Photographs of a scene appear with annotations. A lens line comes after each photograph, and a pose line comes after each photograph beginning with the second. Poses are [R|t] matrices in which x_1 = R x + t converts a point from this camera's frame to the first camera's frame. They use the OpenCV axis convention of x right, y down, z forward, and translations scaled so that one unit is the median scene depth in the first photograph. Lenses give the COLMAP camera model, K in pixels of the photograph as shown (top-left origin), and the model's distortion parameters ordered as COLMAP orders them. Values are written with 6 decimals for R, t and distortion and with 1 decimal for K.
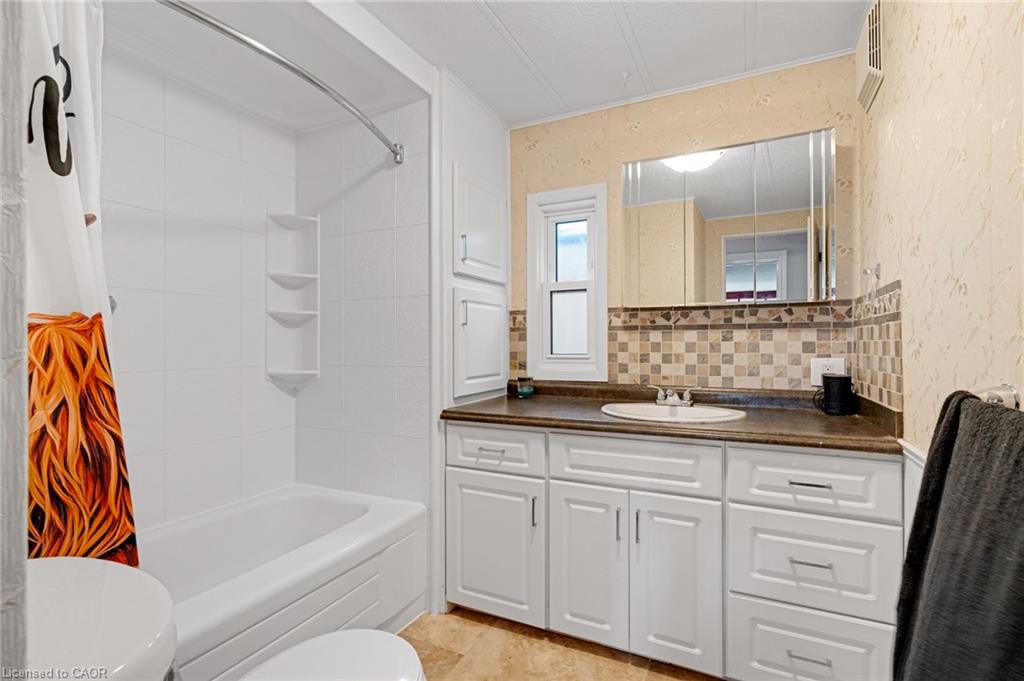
lens RADIAL K [[483.0, 0, 520.5], [0, 483.0, 340.4], [0, 0, 1]] dist [0.004426, -0.001736]
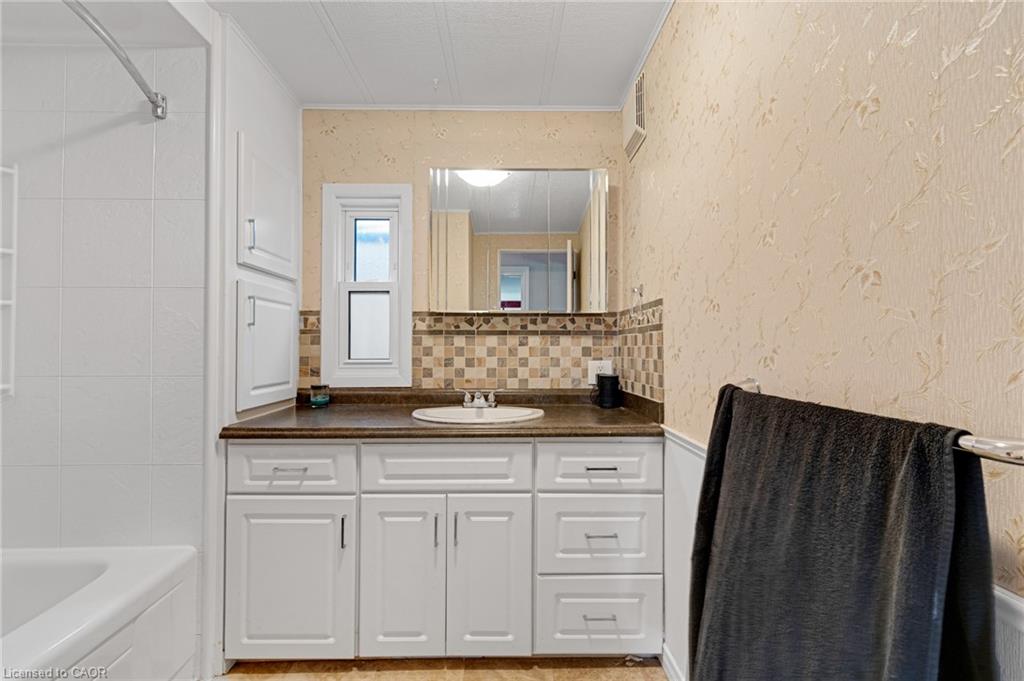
lens RADIAL K [[483.0, 0, 512.7], [0, 483.0, 340.2], [0, 0, 1]] dist [0.004426, -0.001736]
pose [[0.890957, 0.011177, 0.453950, -0.098747], [-0.006753, 0.999913, -0.011365, 0.000939], [-0.454037, 0.007060, 0.890955, 0.038198]]
